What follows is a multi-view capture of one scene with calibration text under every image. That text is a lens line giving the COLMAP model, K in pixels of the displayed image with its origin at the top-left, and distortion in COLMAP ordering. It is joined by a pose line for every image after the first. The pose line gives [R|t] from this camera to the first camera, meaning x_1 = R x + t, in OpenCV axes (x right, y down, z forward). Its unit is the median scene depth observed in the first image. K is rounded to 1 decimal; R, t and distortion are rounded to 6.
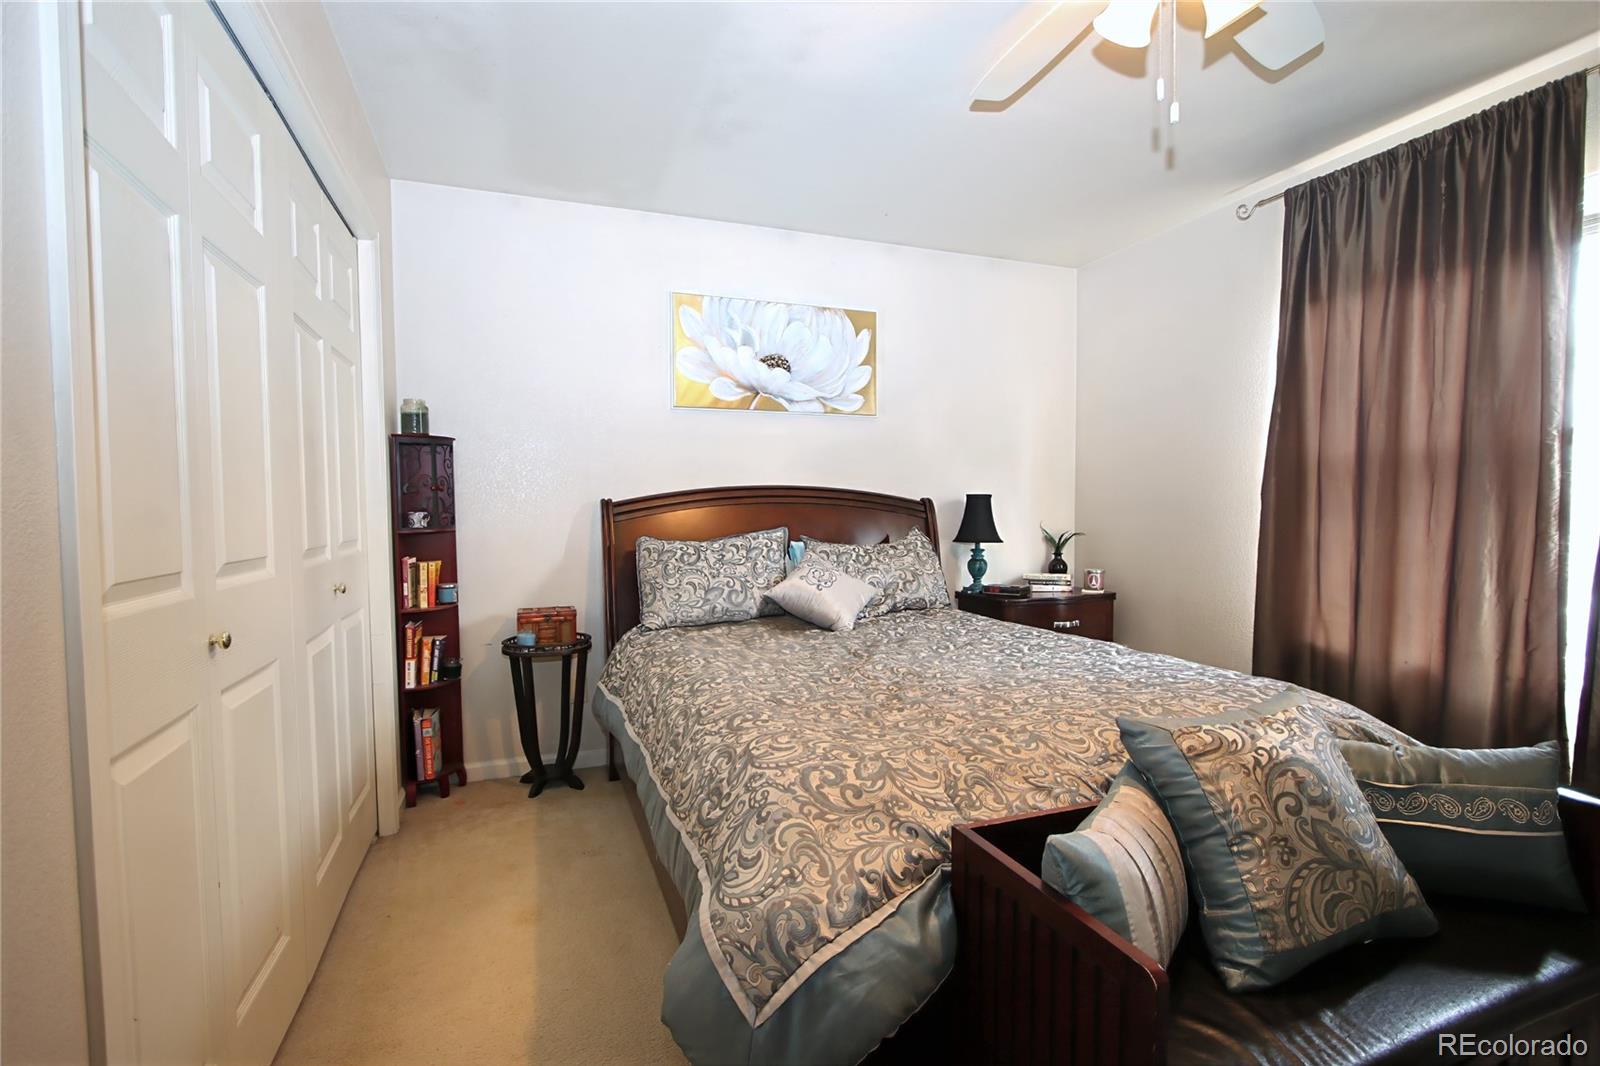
lens RADIAL K [[733.3, 0, 797.6], [0, 733.3, 539.1], [0, 0, 1]] dist [-0.022377, 0.004718]
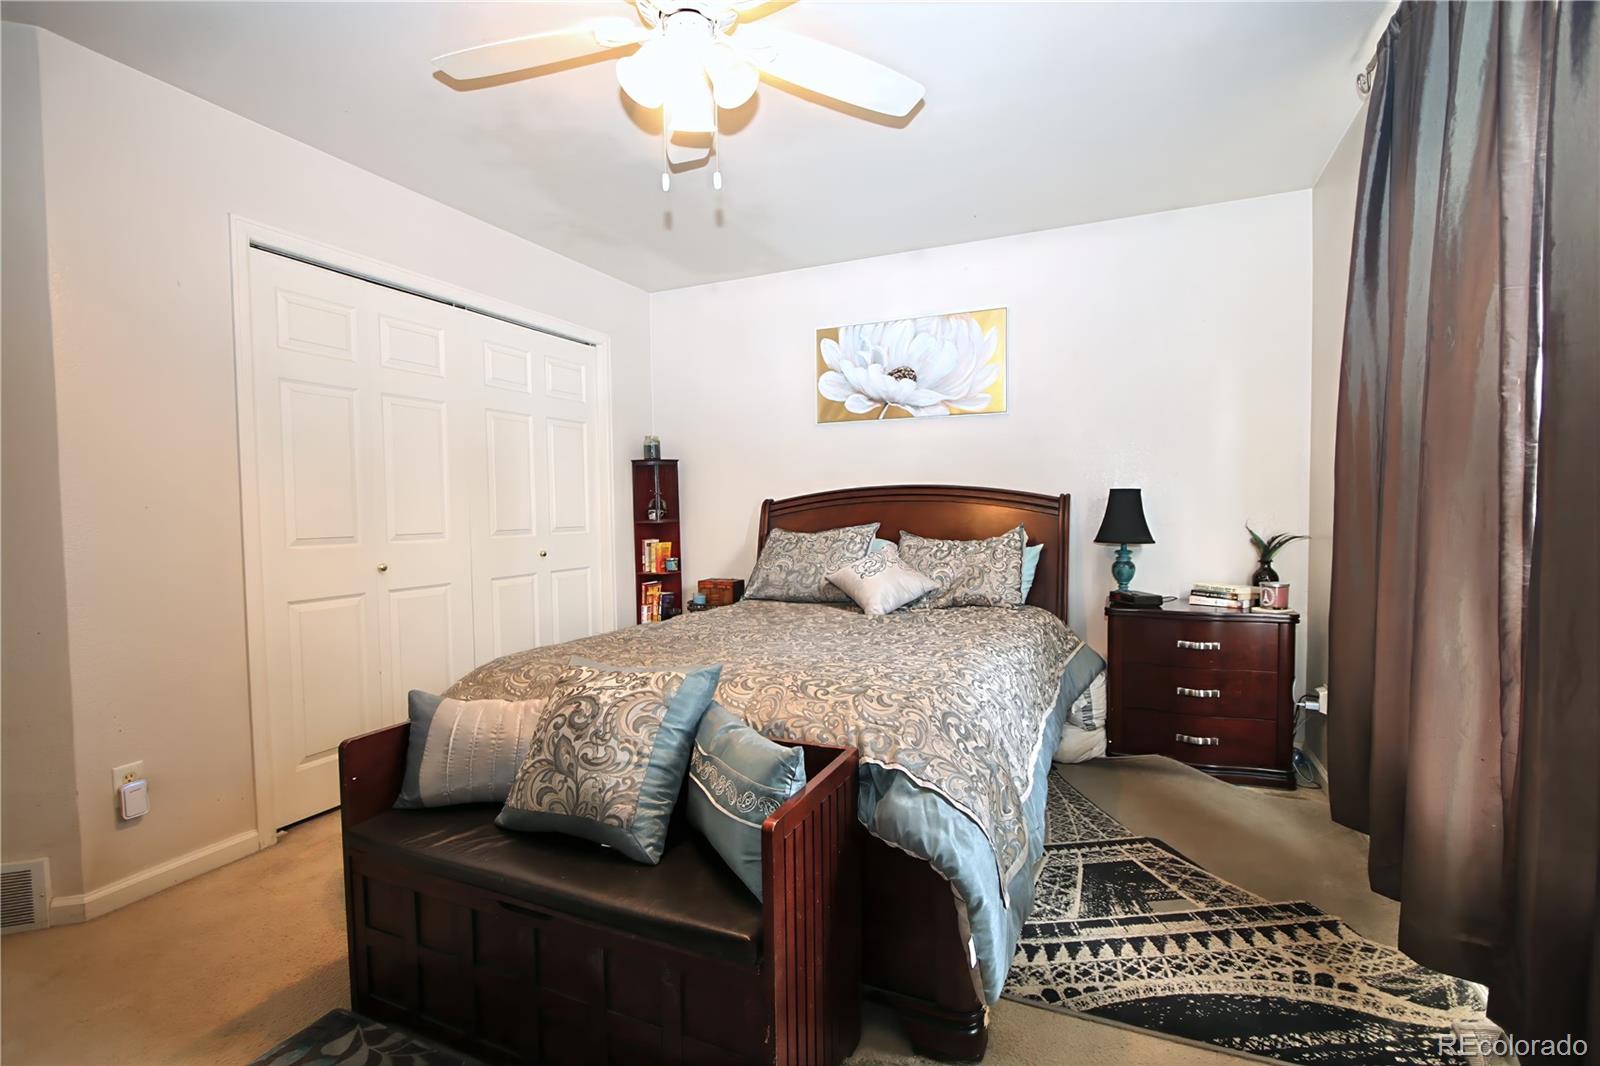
lens RADIAL K [[733.3, 0, 797.6], [0, 733.3, 539.1], [0, 0, 1]] dist [-0.022377, 0.004718]
pose [[0.707389, 0.028849, -0.706235, 0.659854], [-0.021902, 0.999582, 0.018894, -0.009146], [0.706485, 0.002102, 0.707725, 0.105911]]
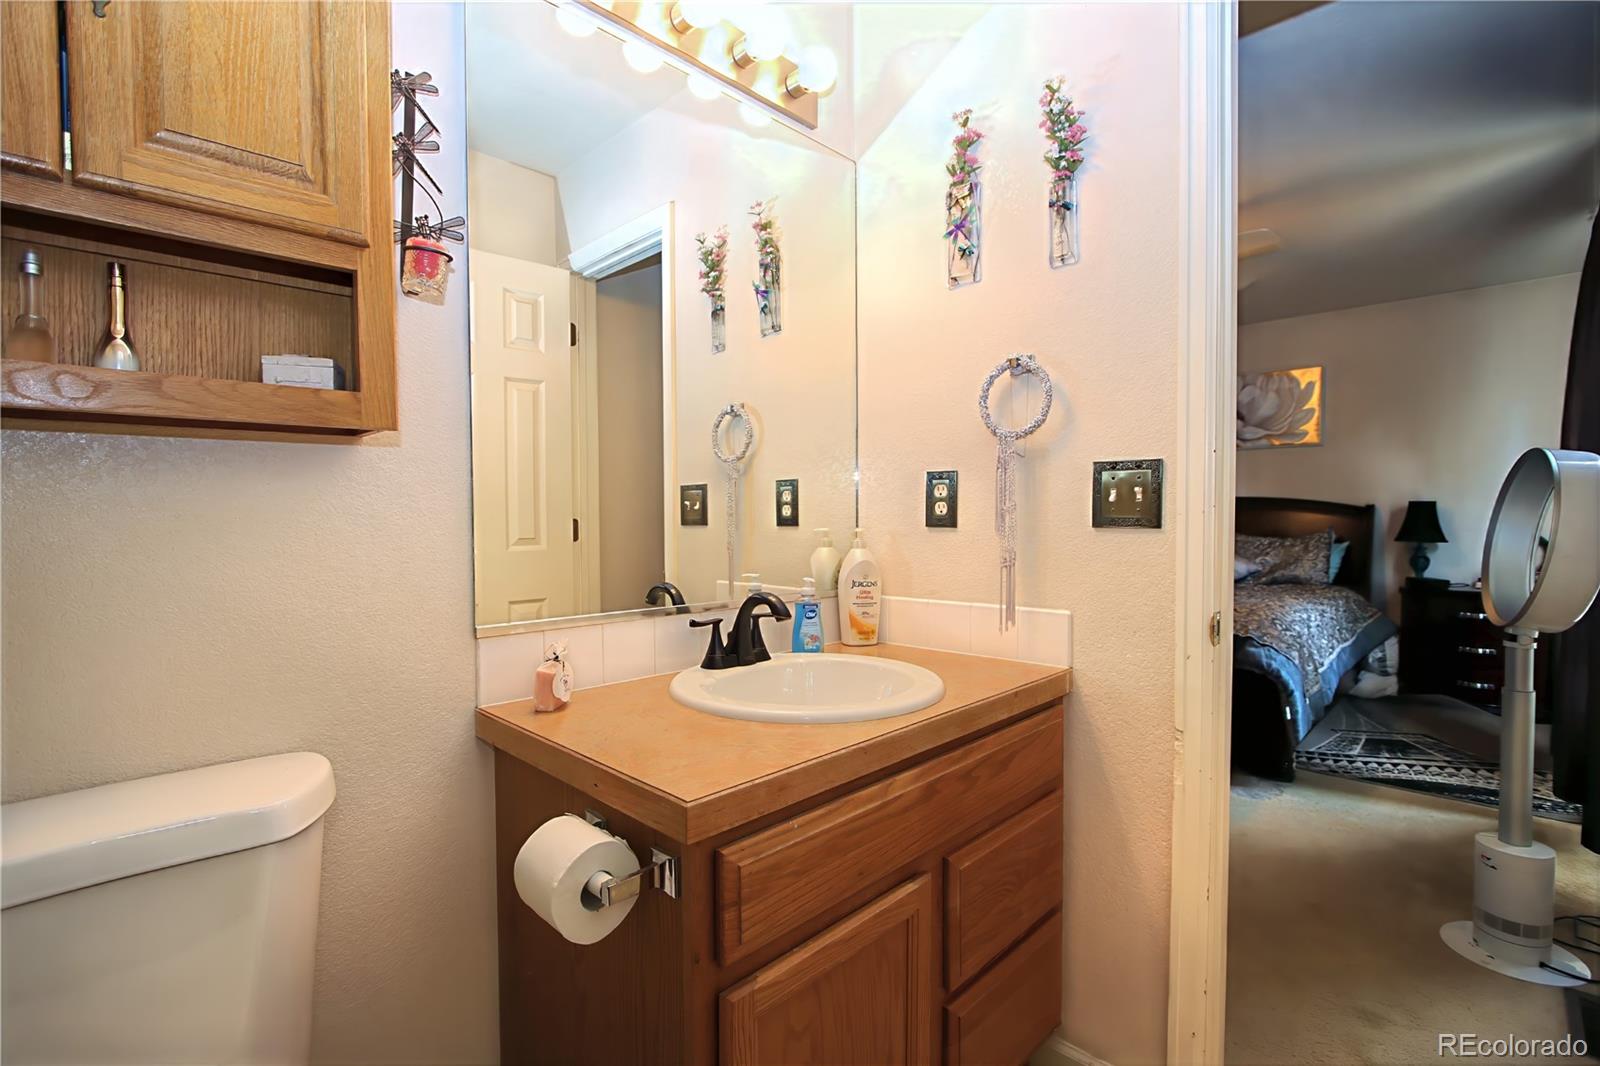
lens RADIAL K [[733.3, 0, 797.6], [0, 733.3, 539.1], [0, 0, 1]] dist [-0.022377, 0.004718]
pose [[0.416628, 0.037712, -0.908295, 0.991036], [-0.037329, 0.999006, 0.024356, 0.010364], [0.908310, 0.023758, 0.417622, -0.448466]]
